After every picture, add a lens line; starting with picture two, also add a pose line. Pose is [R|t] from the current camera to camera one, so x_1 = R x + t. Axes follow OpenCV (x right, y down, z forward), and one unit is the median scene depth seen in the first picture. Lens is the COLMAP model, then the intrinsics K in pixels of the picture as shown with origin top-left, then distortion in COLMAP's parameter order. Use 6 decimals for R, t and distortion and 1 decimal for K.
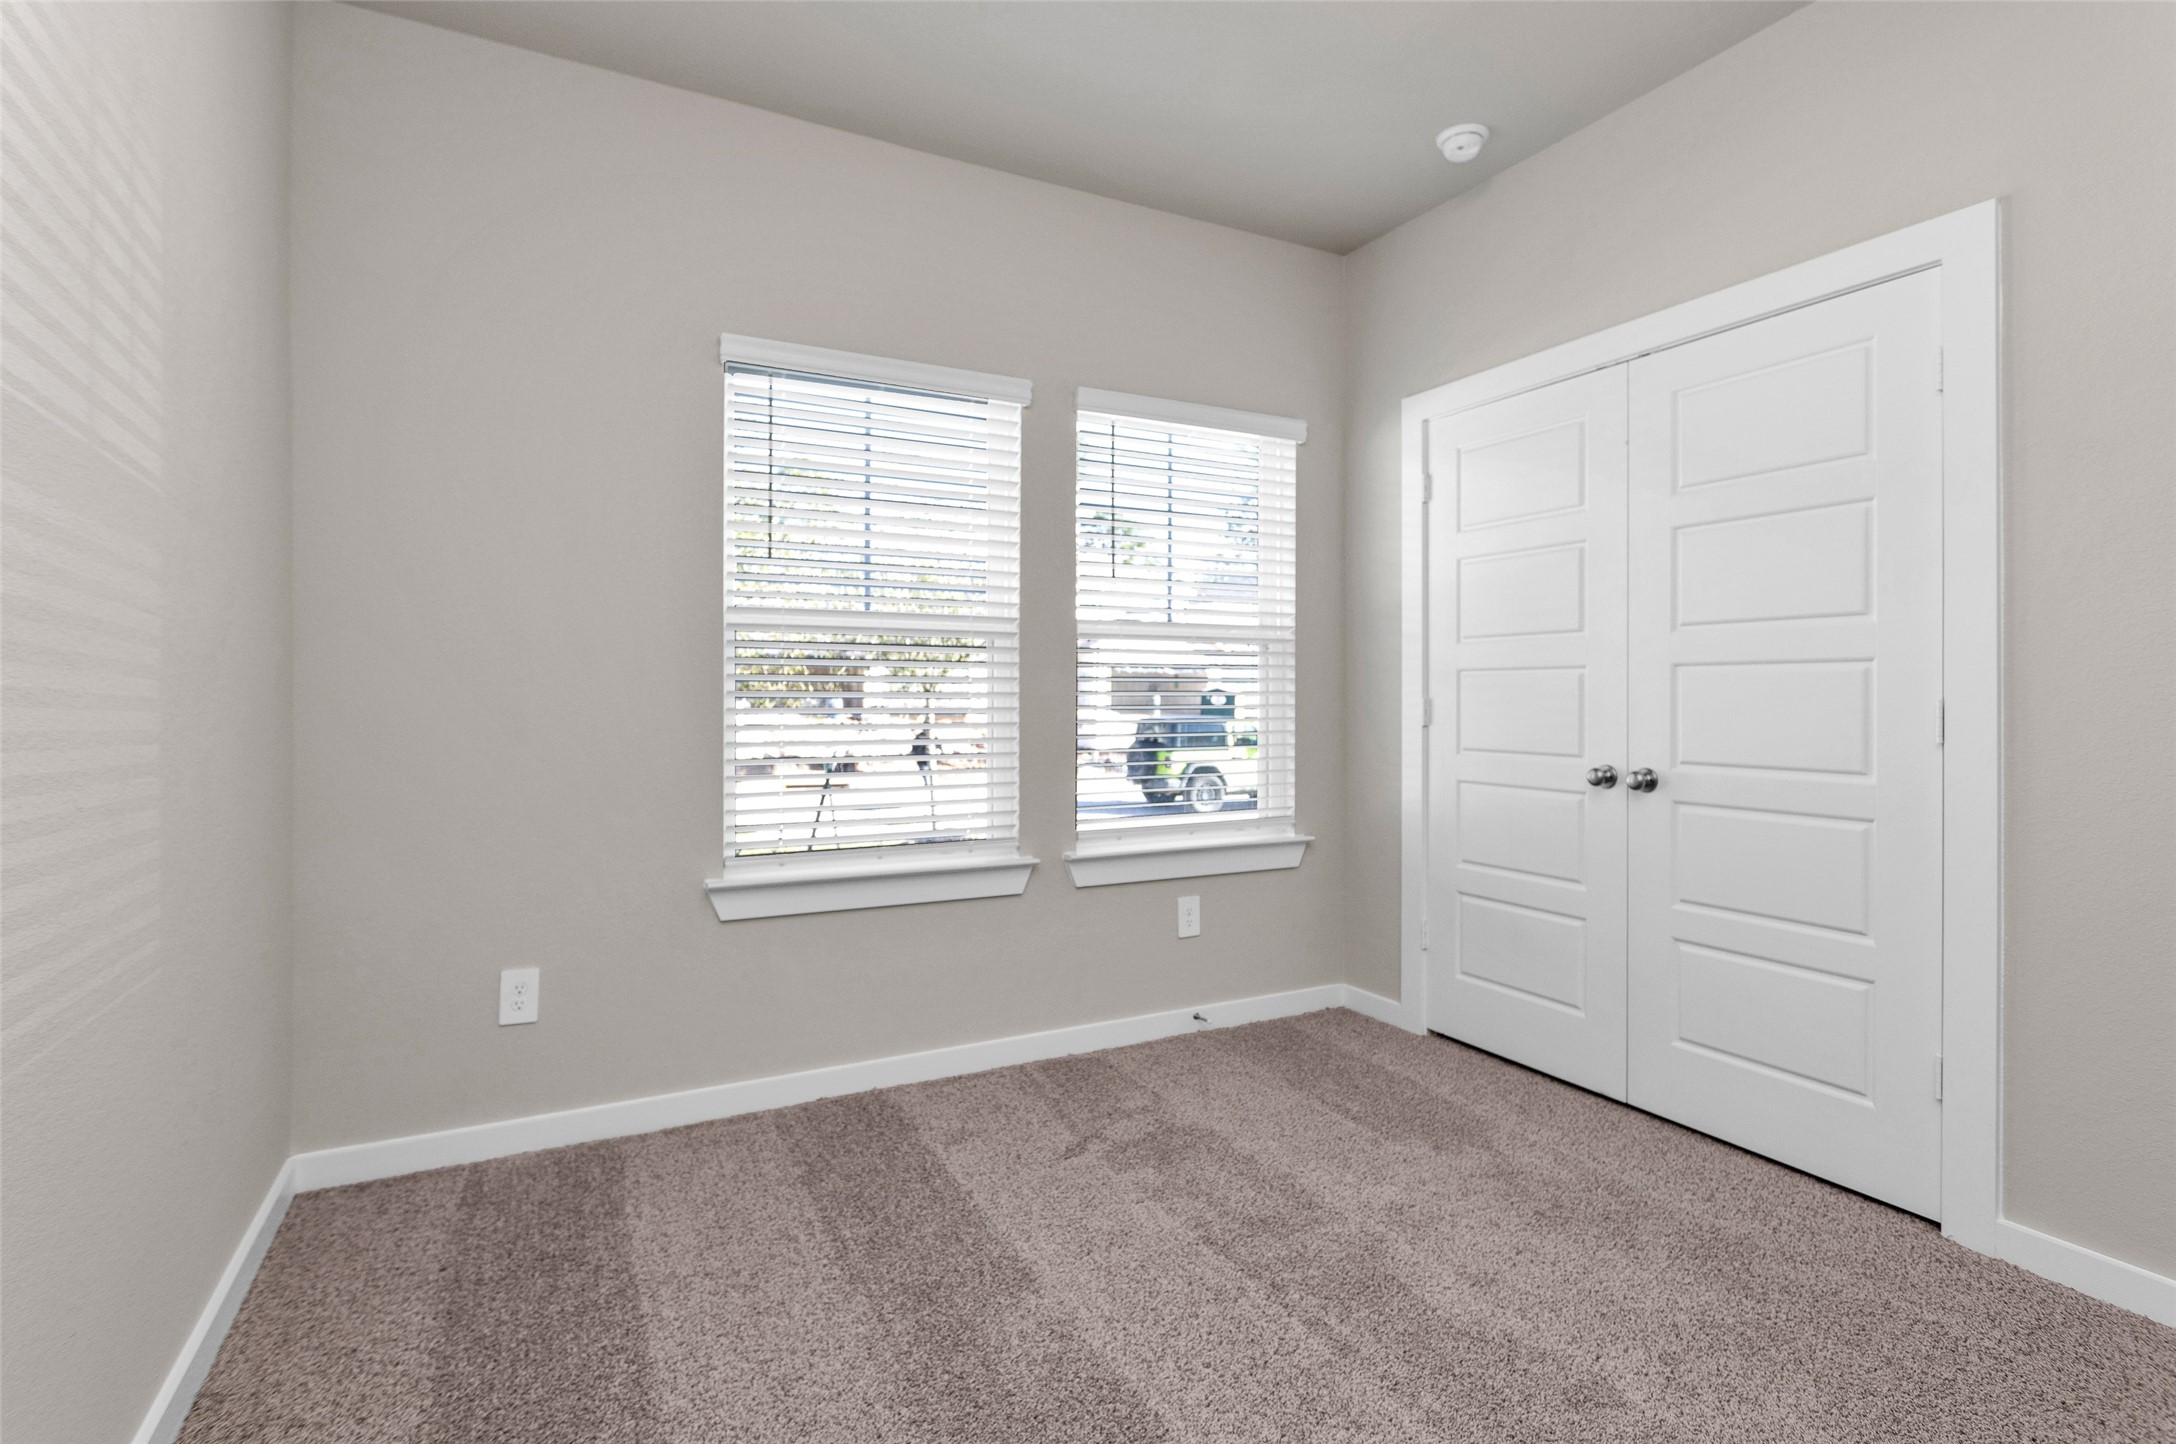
lens RADIAL K [[1033.6, 0, 1105.0], [0, 1033.6, 710.0], [0, 0, 1]] dist [0.004238, -0.000267]
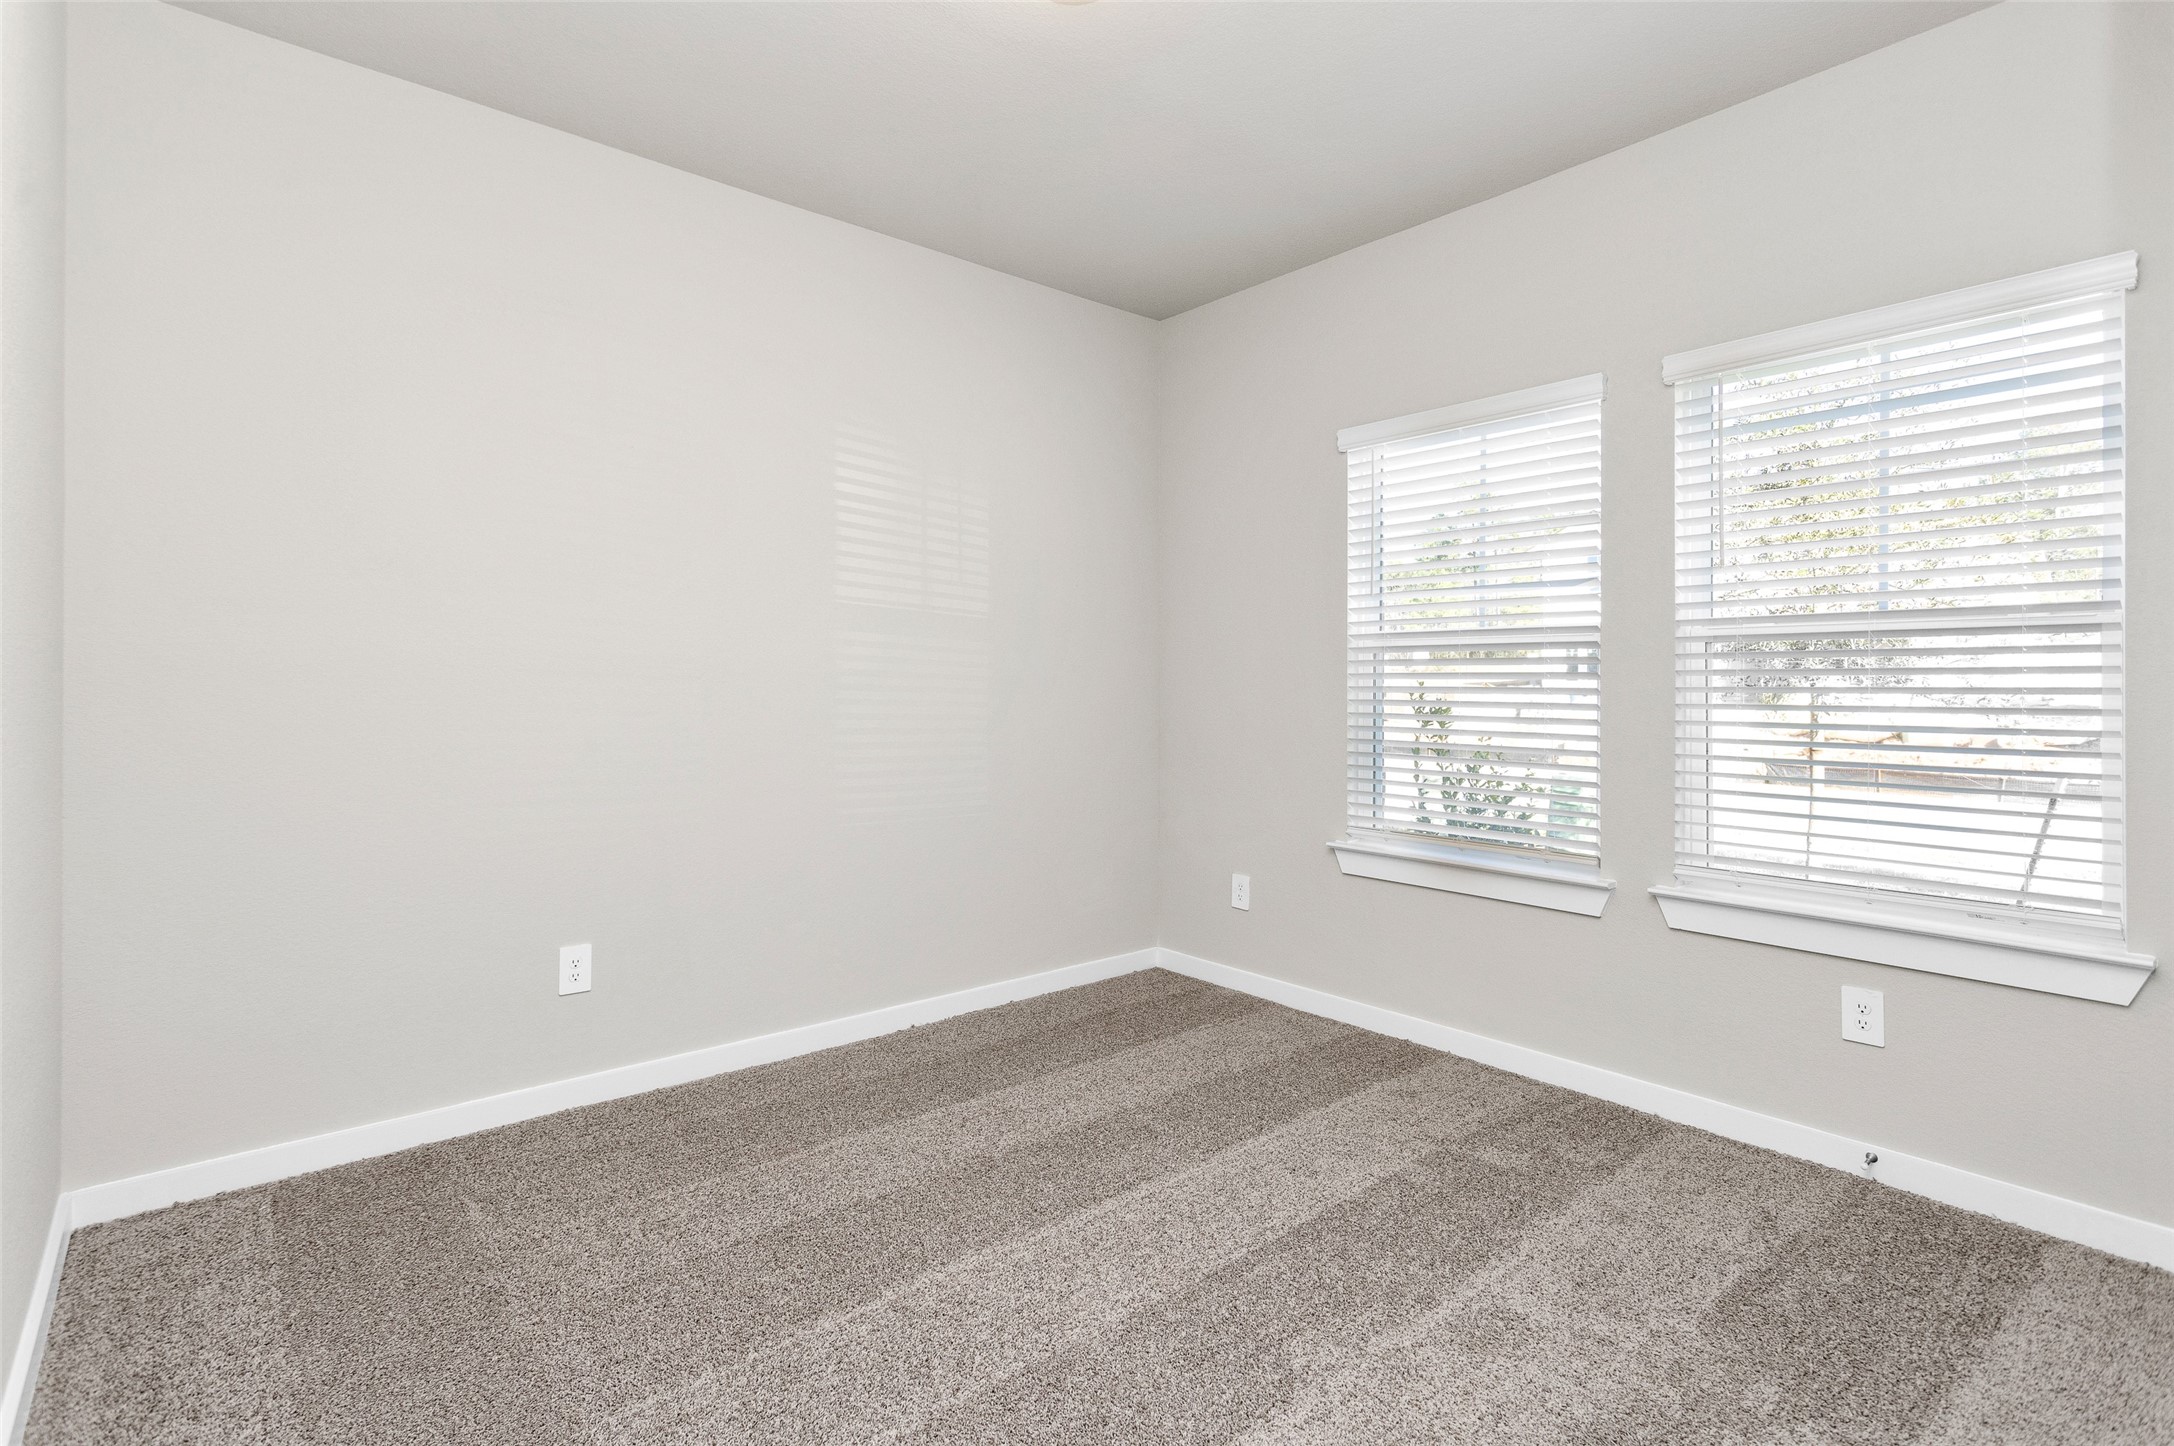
lens RADIAL K [[1032.7, 0, 1089.1], [0, 1032.7, 698.7], [0, 0, 1]] dist [0.004238, -0.000267]
pose [[0.218582, 0.005734, -0.975802, 0.794000], [-0.022303, 0.999751, 0.000879, -0.012722], [0.975564, 0.021572, 0.218655, 0.363151]]
